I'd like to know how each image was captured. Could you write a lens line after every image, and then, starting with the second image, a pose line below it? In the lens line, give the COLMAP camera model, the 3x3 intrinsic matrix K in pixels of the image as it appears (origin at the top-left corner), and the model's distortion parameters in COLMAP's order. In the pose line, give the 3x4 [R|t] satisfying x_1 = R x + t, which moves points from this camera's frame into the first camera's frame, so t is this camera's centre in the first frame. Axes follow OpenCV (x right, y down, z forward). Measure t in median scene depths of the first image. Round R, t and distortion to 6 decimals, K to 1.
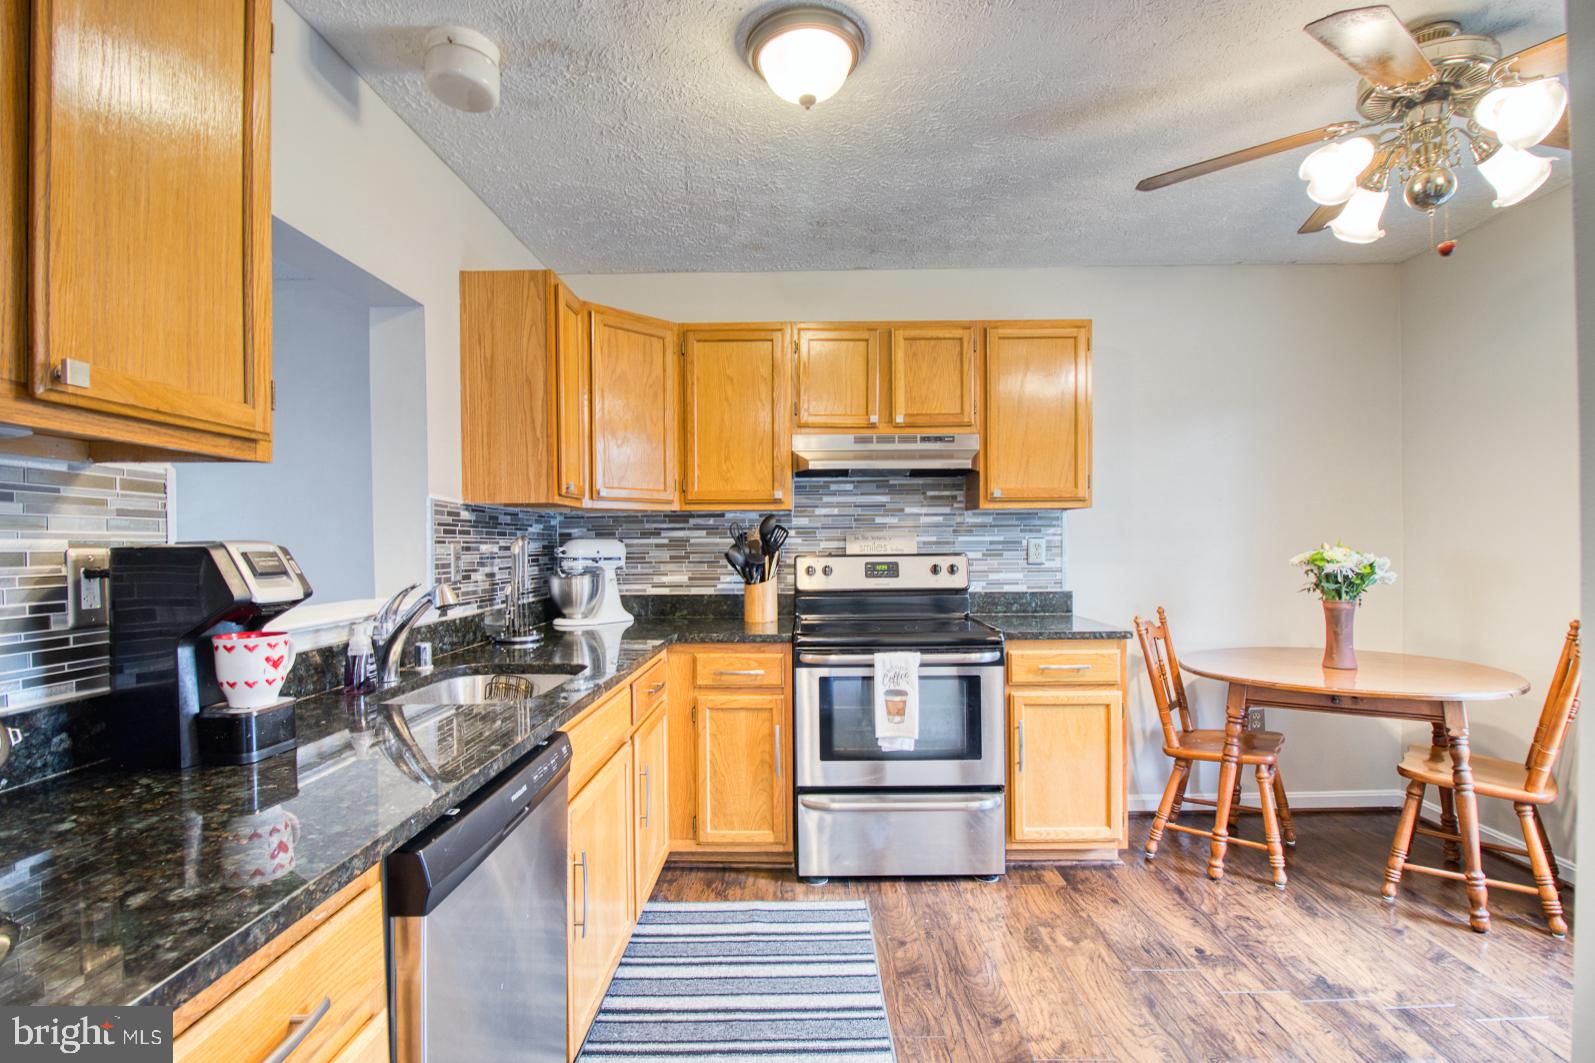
lens RADIAL K [[748.9, 0, 796.2], [0, 748.9, 539.1], [0, 0, 1]] dist [0.037735, -0.028043]
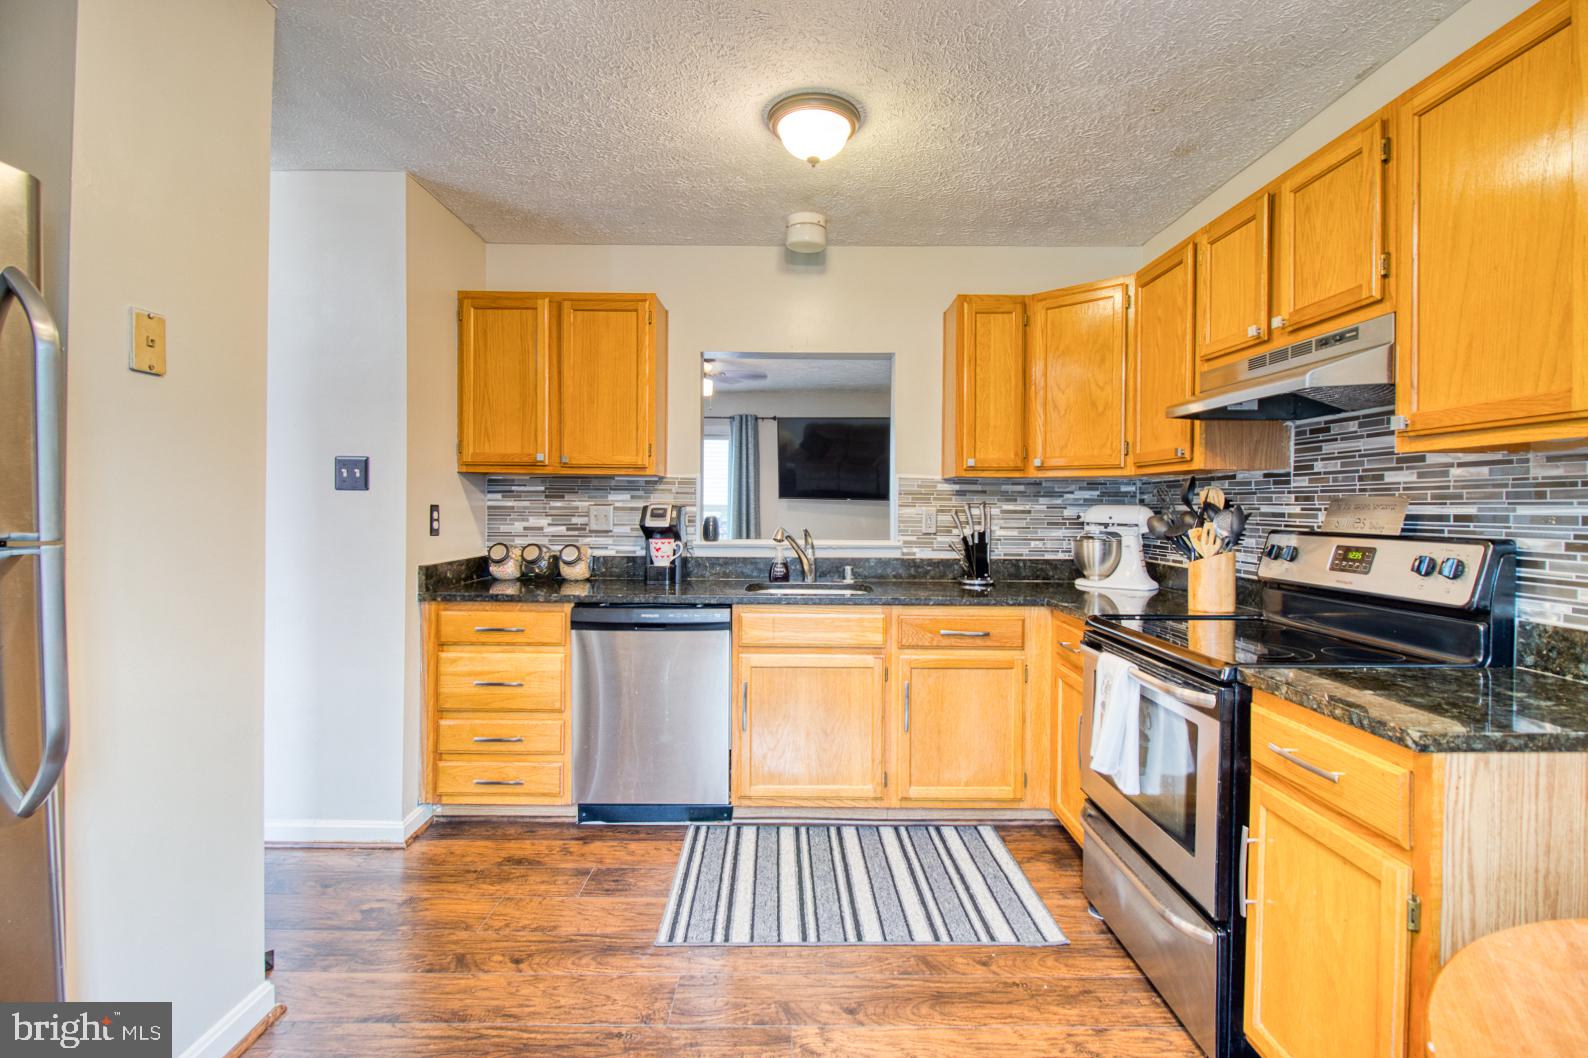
lens RADIAL K [[722.9, 0, 794.2], [0, 722.9, 494.8], [0, 0, 1]] dist [-0.000237, -0.000621]
pose [[0.023503, -0.005021, -0.999711, 0.739498], [-0.004098, 0.999979, -0.005118, -0.007265], [0.999715, 0.004218, 0.023482, 0.566704]]
